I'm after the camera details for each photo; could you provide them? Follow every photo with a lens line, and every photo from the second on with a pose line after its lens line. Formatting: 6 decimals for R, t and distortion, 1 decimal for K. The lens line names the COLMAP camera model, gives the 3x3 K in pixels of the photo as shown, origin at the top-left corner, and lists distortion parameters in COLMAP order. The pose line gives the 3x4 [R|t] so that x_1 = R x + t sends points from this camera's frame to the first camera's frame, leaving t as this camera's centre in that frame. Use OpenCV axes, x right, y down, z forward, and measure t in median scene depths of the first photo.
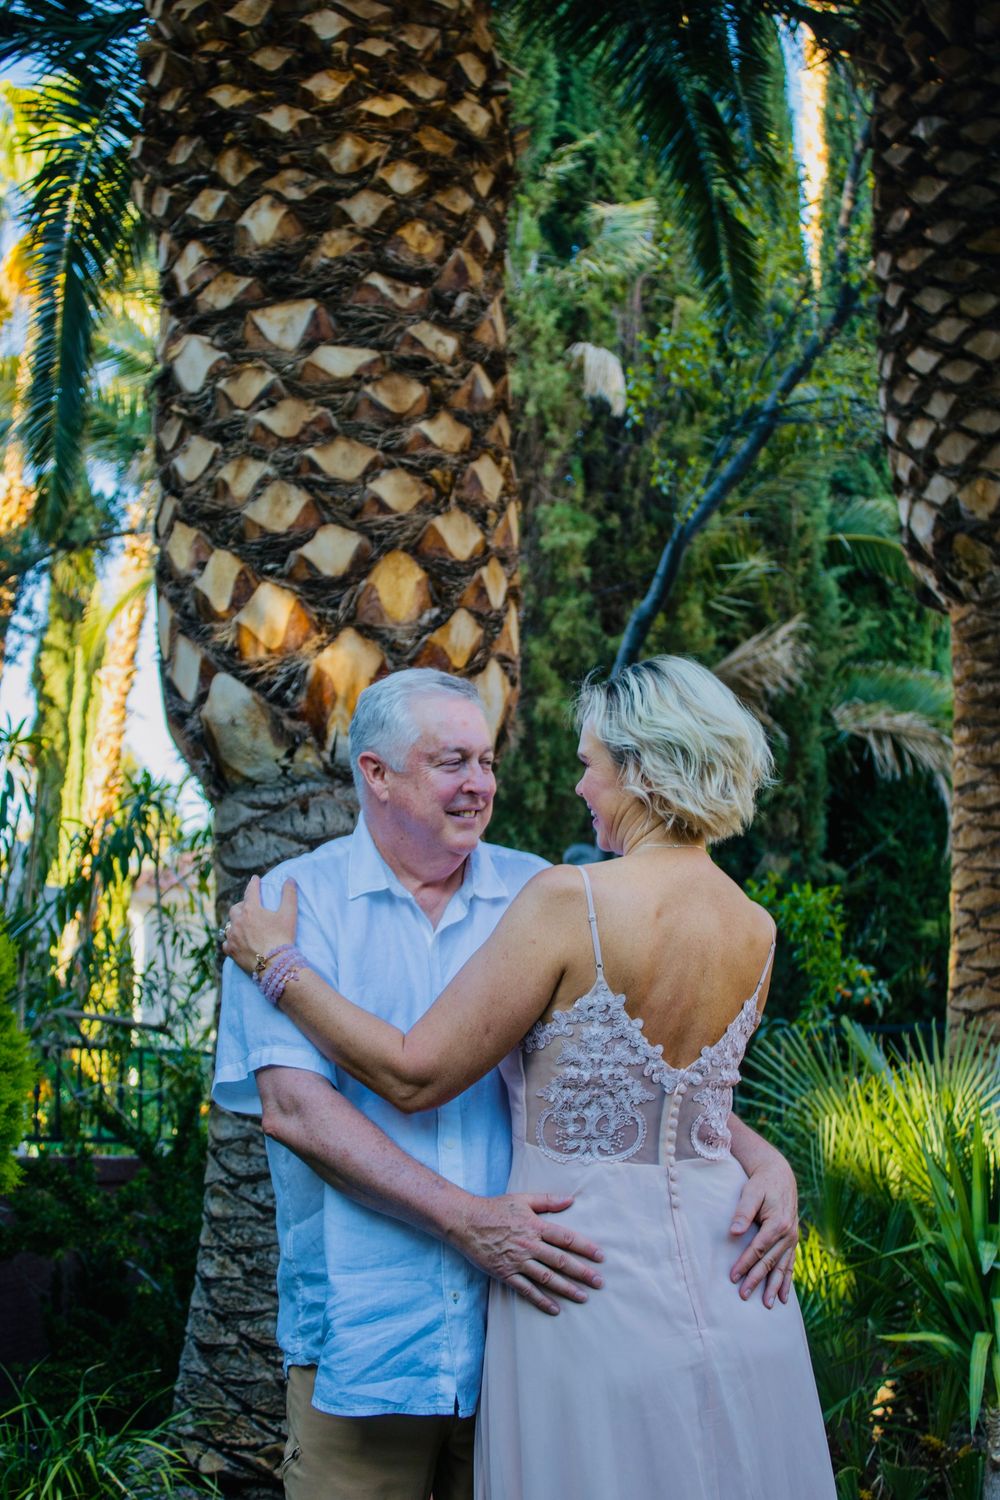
lens RADIAL K [[2275.1, 0, 498.1], [0, 2275.1, 744.2], [0, 0, 1]] dist [-0.013798, 0.000000]
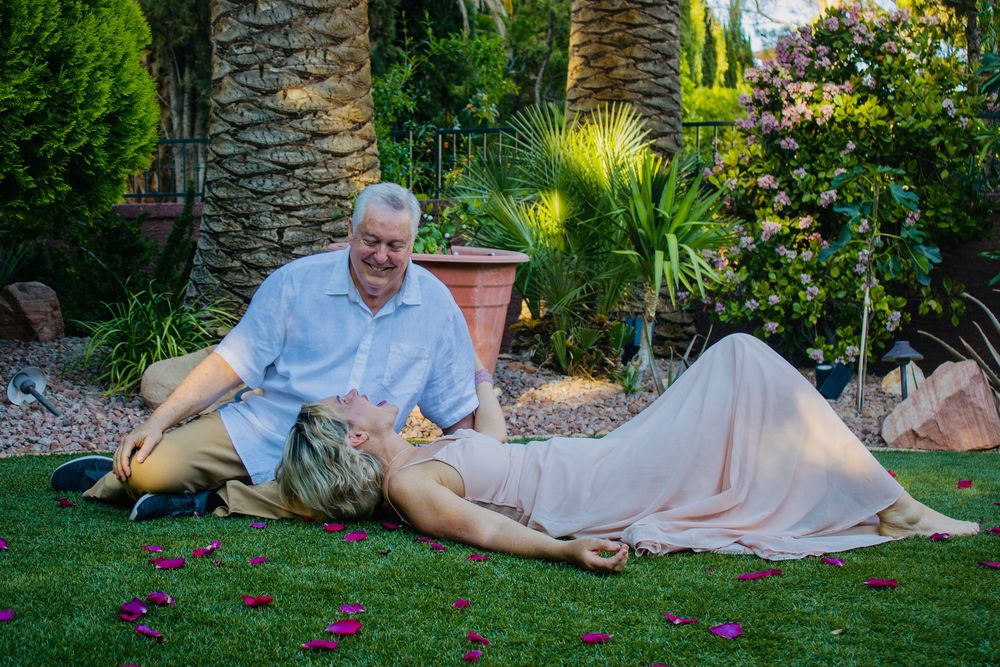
lens RADIAL K [[1516.7, 0, 504.5], [0, 1516.7, 331.9], [0, 0, 1]] dist [-0.013798, 0.000000]
pose [[0.954972, -0.002489, 0.296687, -0.261331], [-0.063058, 0.975417, 0.211153, 0.045816], [-0.289919, -0.220354, 0.931339, -0.184711]]
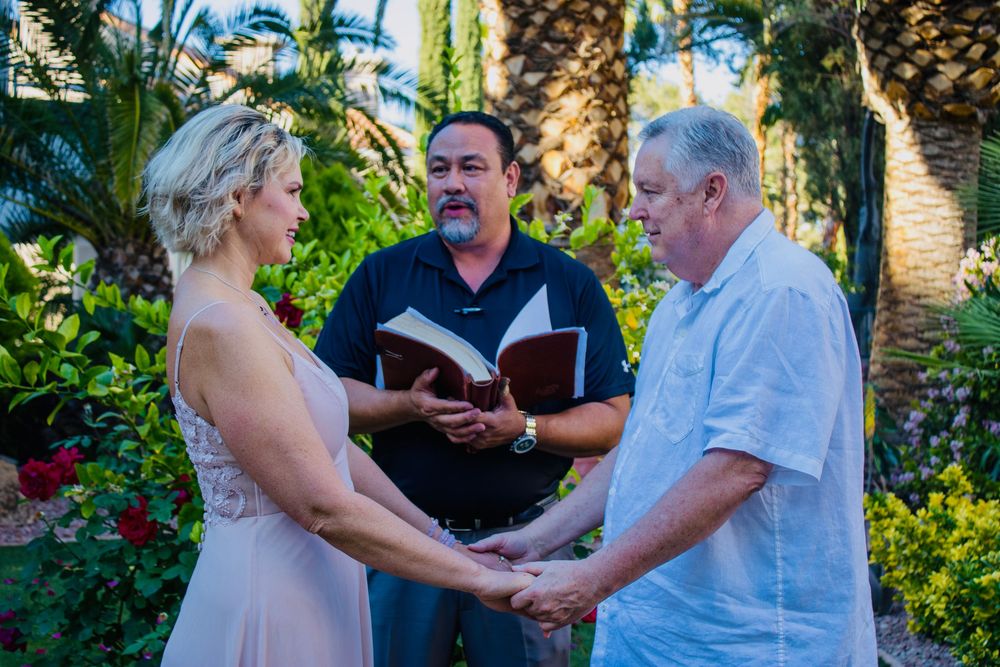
lens RADIAL K [[1516.7, 0, 499.7], [0, 1516.7, 324.9], [0, 0, 1]] dist [-0.013798, 0.000000]
pose [[0.877496, 0.002846, -0.479575, 0.736719], [0.079957, 0.985119, 0.152146, -0.155883], [0.472871, -0.171853, 0.864210, -0.588188]]
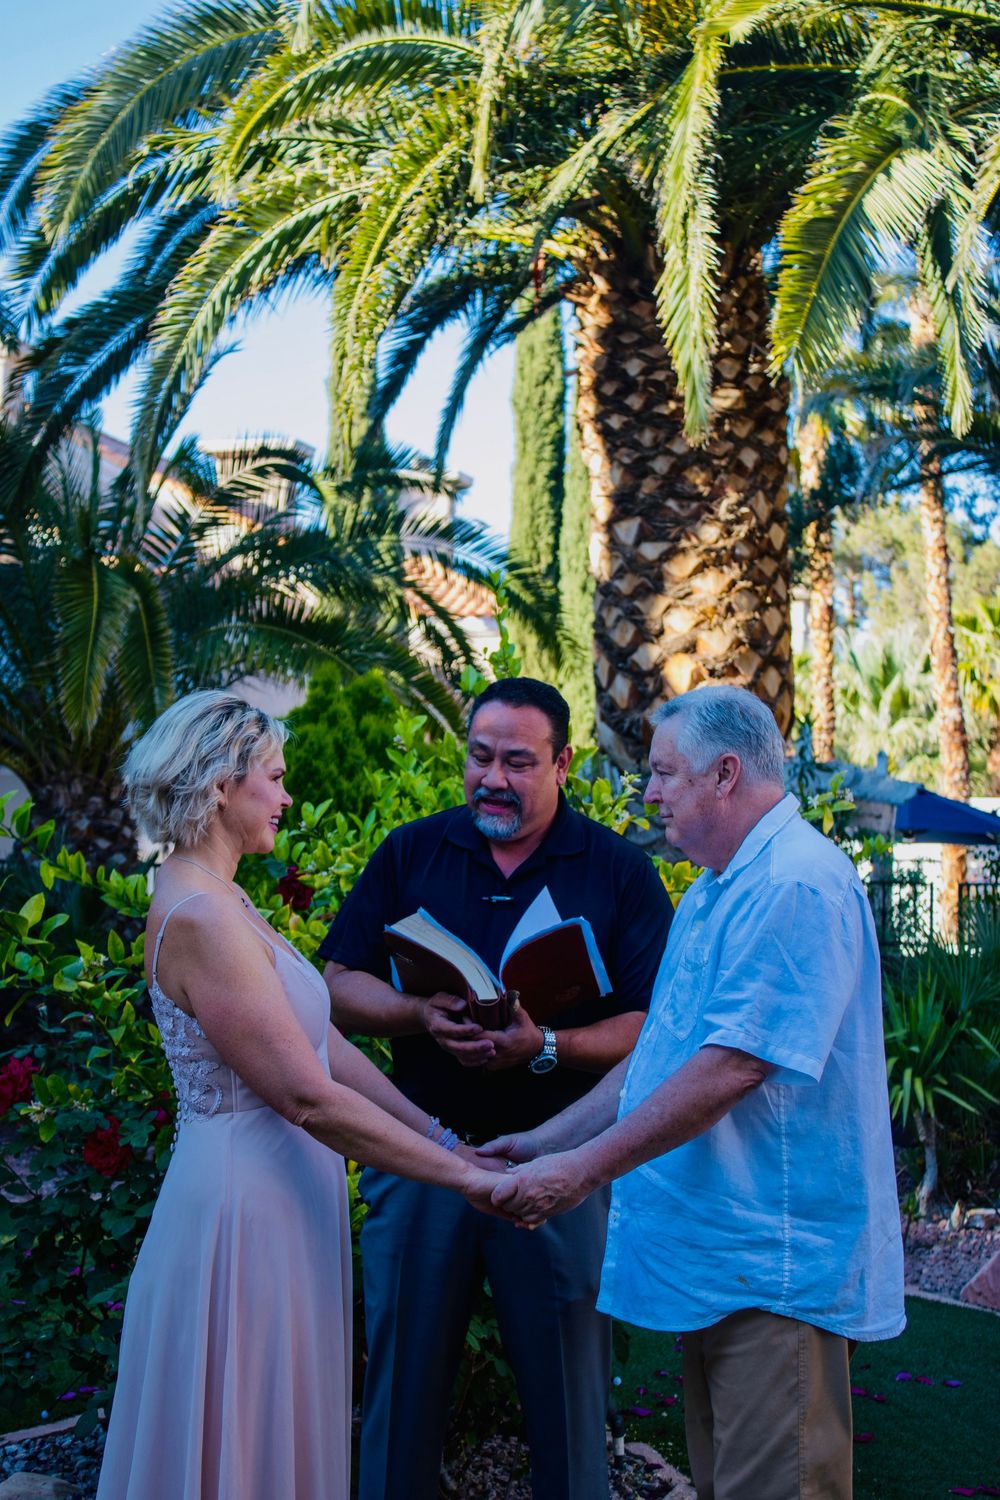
lens RADIAL K [[2670.1, 0, 489.4], [0, 2670.1, 741.9], [0, 0, 1]] dist [0.065899, 0.000000]
pose [[0.839762, -0.019814, -0.542593, 0.989541], [0.082660, 0.992351, 0.091693, -0.222132], [0.536626, -0.121851, 0.834976, -0.903597]]
